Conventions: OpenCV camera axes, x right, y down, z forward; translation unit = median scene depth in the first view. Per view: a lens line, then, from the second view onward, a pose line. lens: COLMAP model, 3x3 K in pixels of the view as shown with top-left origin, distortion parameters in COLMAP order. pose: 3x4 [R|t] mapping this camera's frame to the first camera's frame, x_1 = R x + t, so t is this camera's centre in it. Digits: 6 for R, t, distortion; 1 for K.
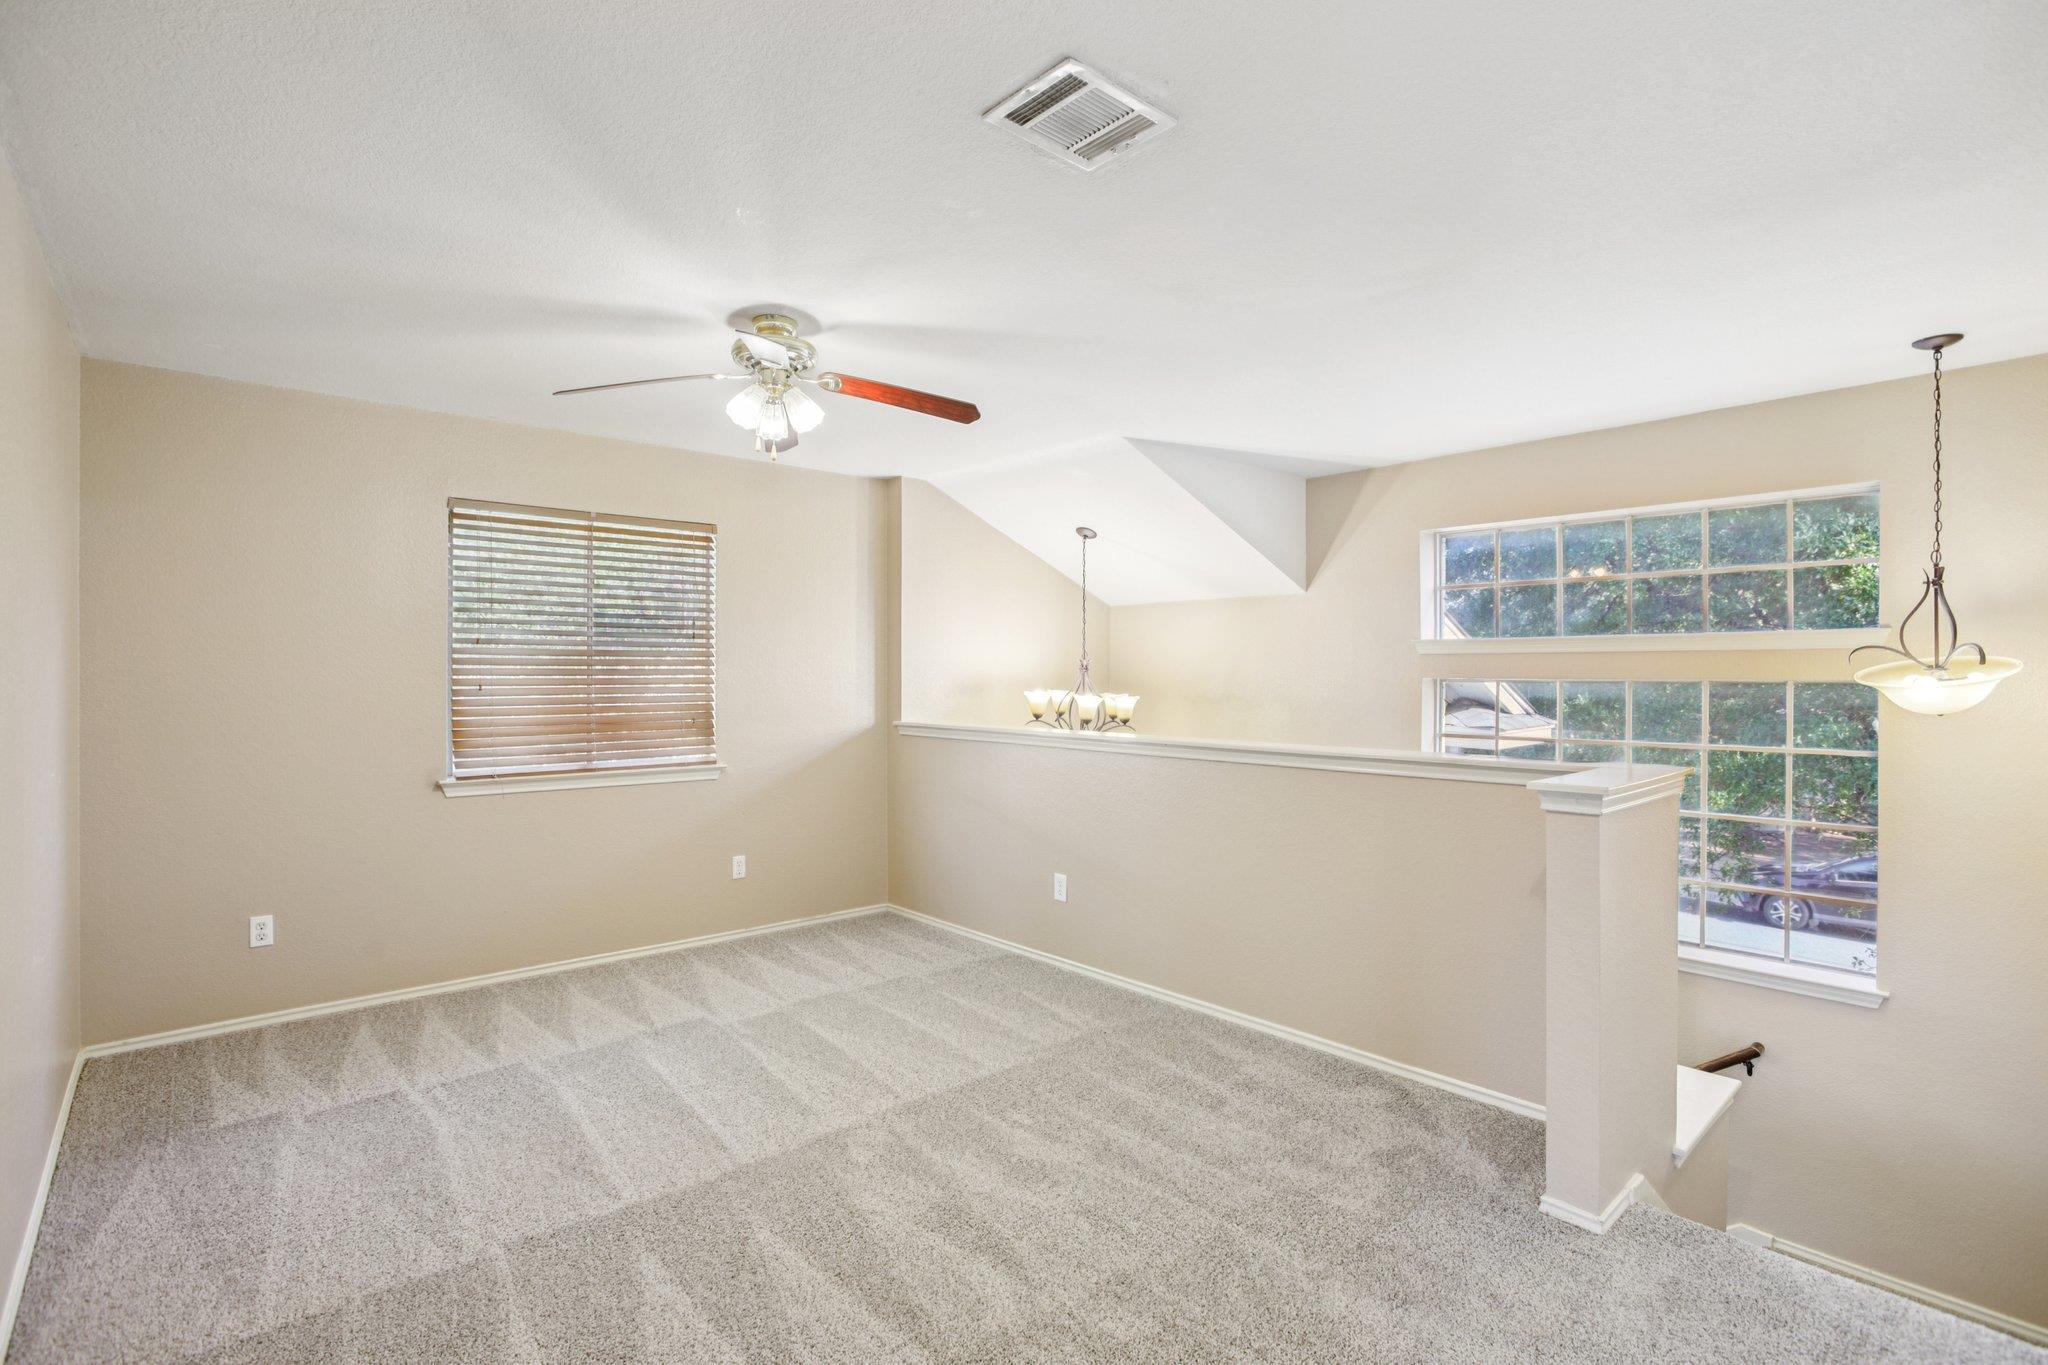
lens RADIAL K [[949.8, 0, 1022.6], [0, 949.8, 676.7], [0, 0, 1]] dist [-0.042851, 0.018540]
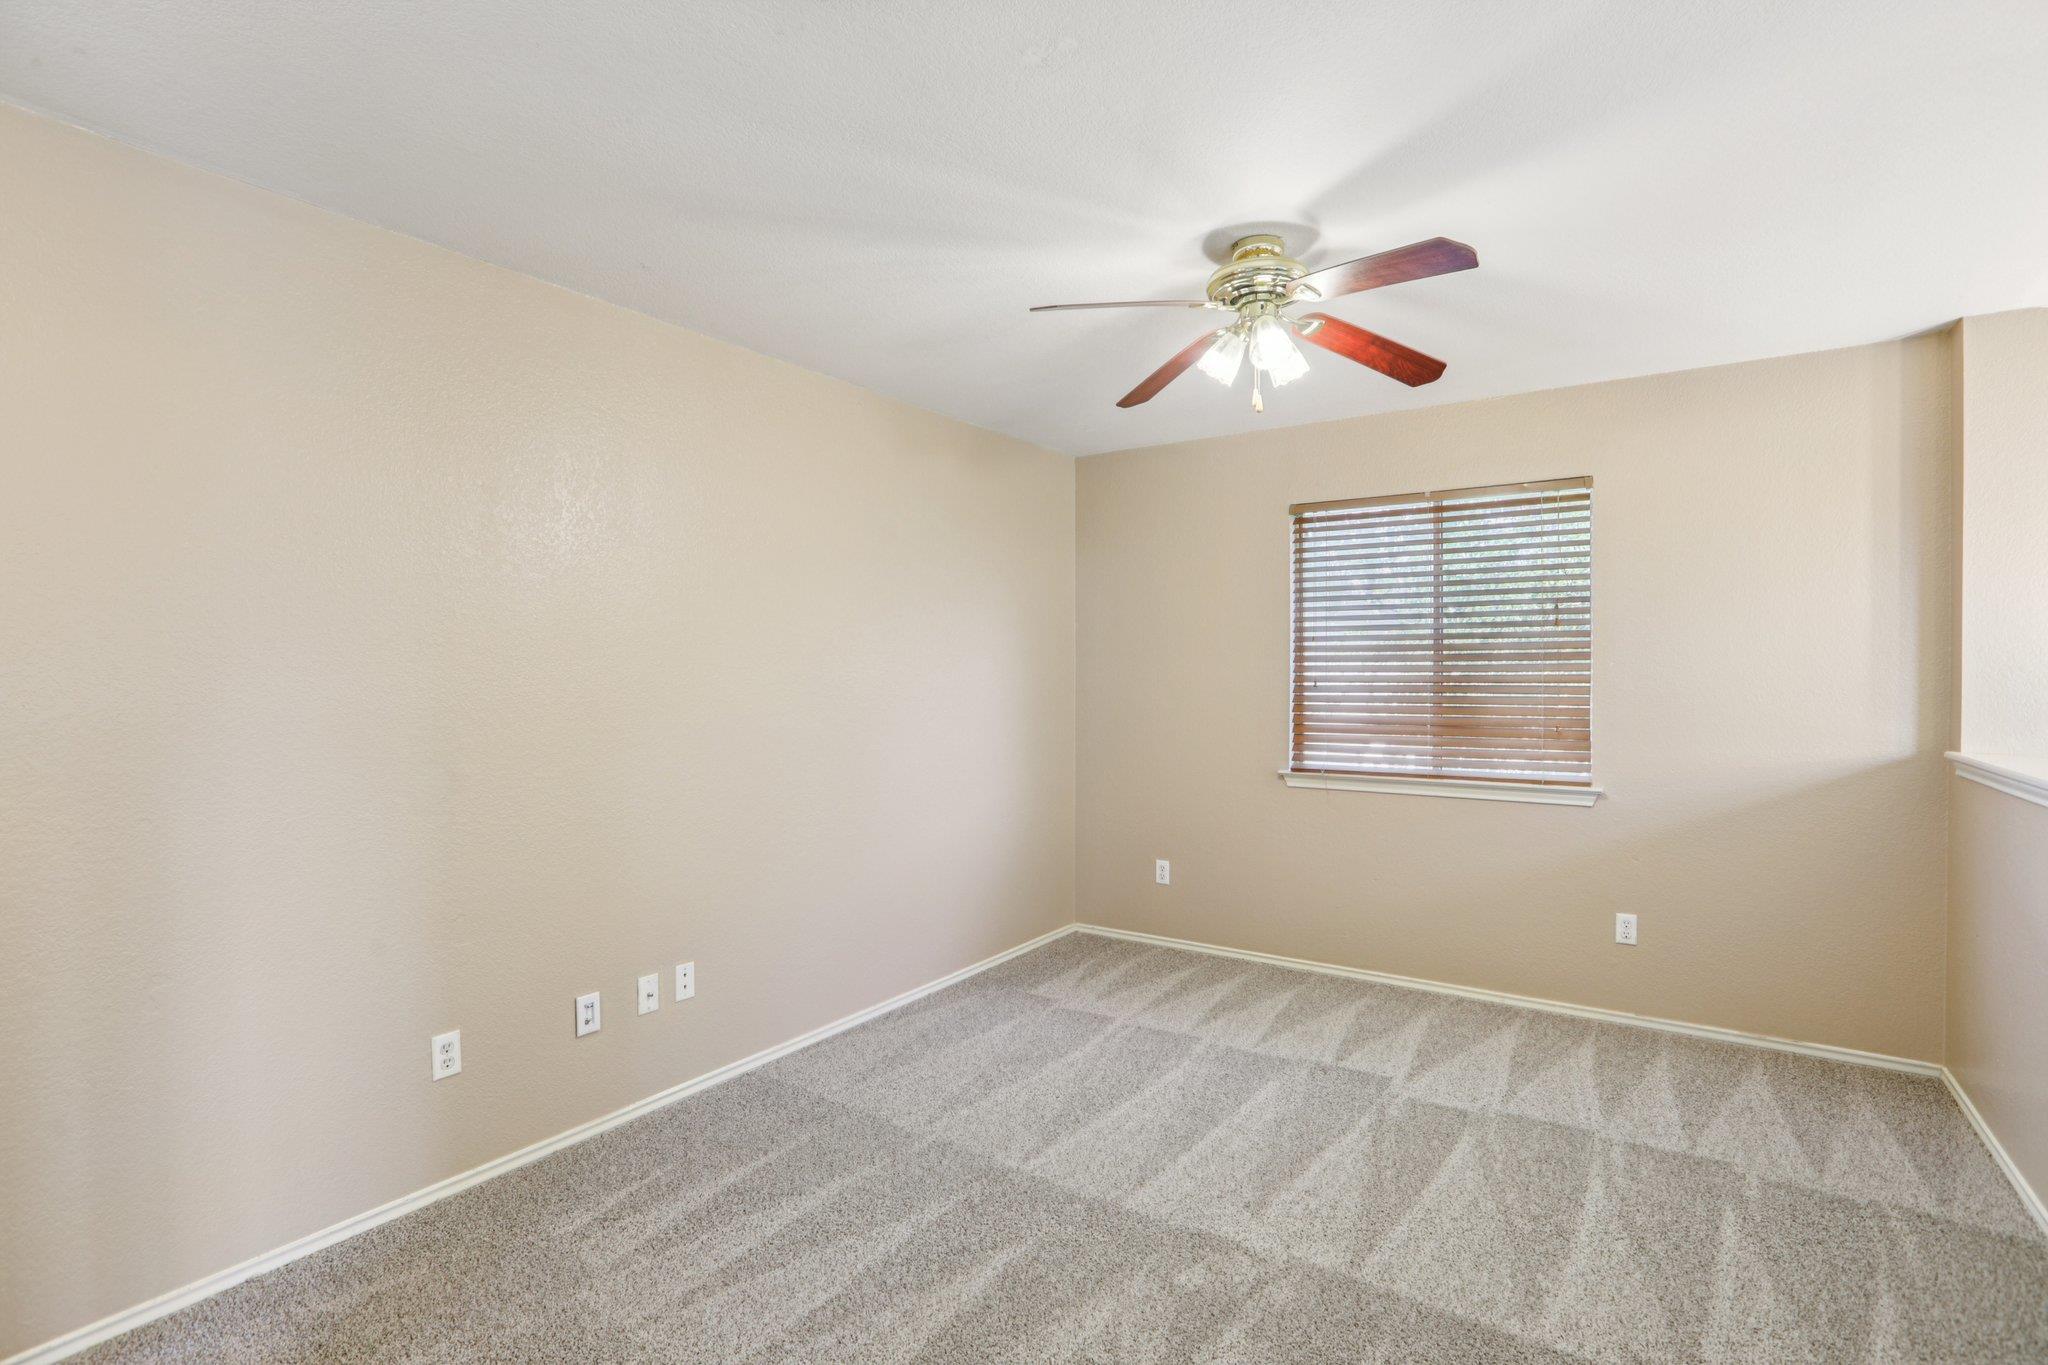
lens RADIAL K [[954.1, 0, 1020.4], [0, 954.1, 679.6], [0, 0, 1]] dist [-0.039142, 0.015917]
pose [[0.256987, 0.005563, -0.966399, 0.353452], [-0.001964, 0.999984, 0.005234, 0.002372], [0.966413, 0.000553, 0.256994, 0.419932]]
